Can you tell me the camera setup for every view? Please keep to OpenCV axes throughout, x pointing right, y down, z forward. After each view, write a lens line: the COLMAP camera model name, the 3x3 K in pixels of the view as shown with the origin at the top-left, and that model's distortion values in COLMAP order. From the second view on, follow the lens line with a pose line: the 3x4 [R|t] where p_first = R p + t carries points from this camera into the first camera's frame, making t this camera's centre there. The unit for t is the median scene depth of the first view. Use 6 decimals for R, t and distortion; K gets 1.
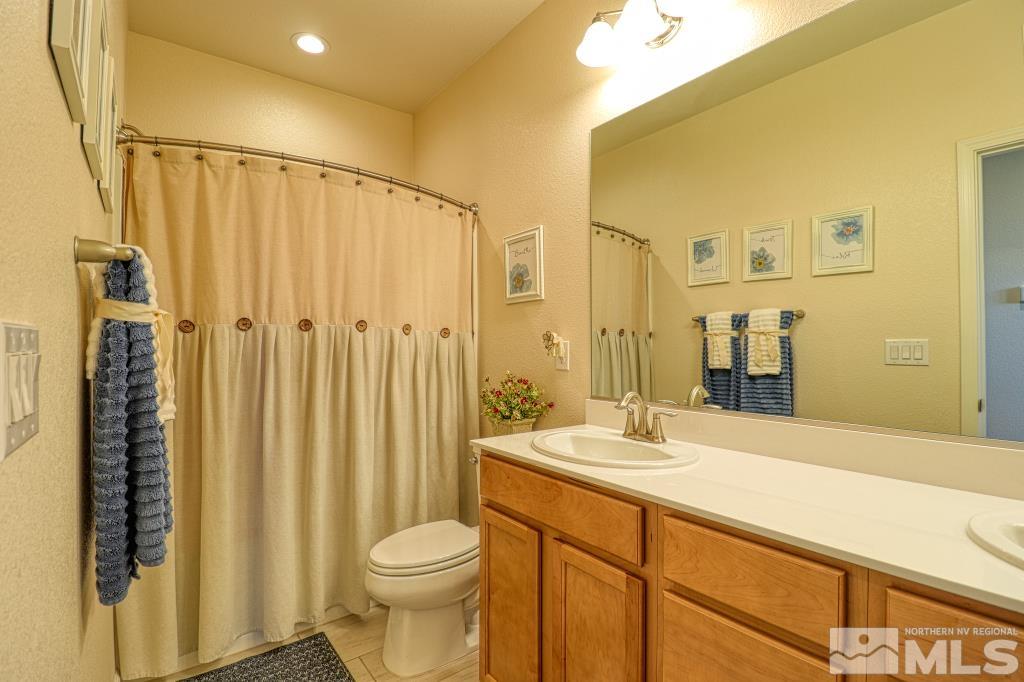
lens RADIAL K [[474.7, 0, 515.7], [0, 474.7, 337.8], [0, 0, 1]] dist [-0.003662, -0.010800]
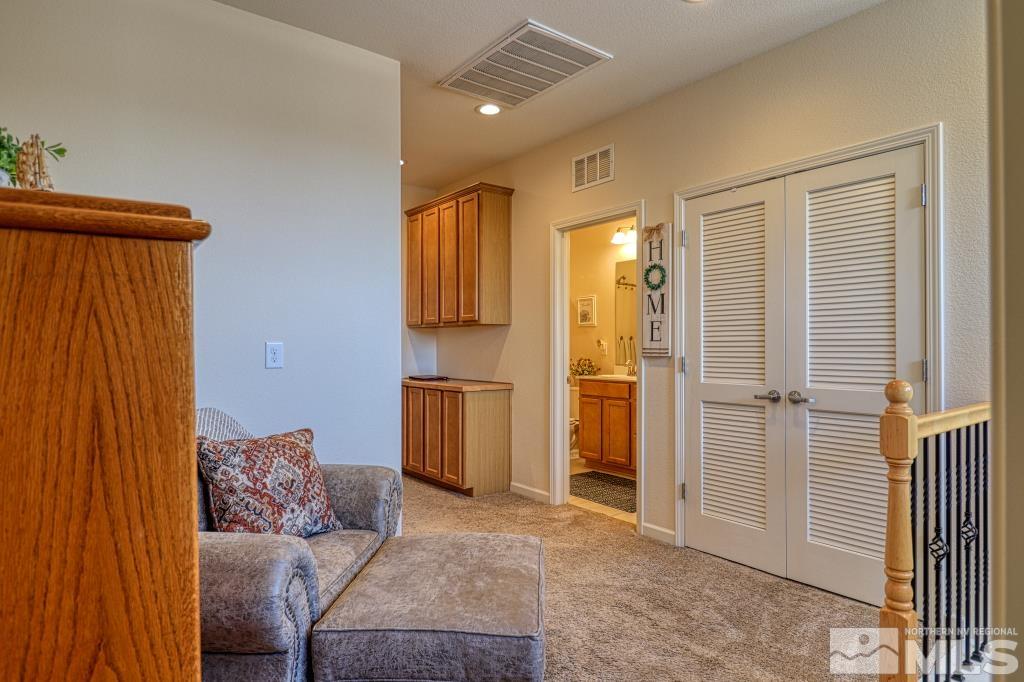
lens RADIAL K [[590.5, 0, 514.1], [0, 590.5, 344.4], [0, 0, 1]] dist [0.003563, -0.009289]
pose [[0.999994, -0.001758, -0.002985, -0.347309], [0.001773, 0.999986, 0.005071, -0.002129], [0.002976, -0.005076, 0.999983, -1.997184]]
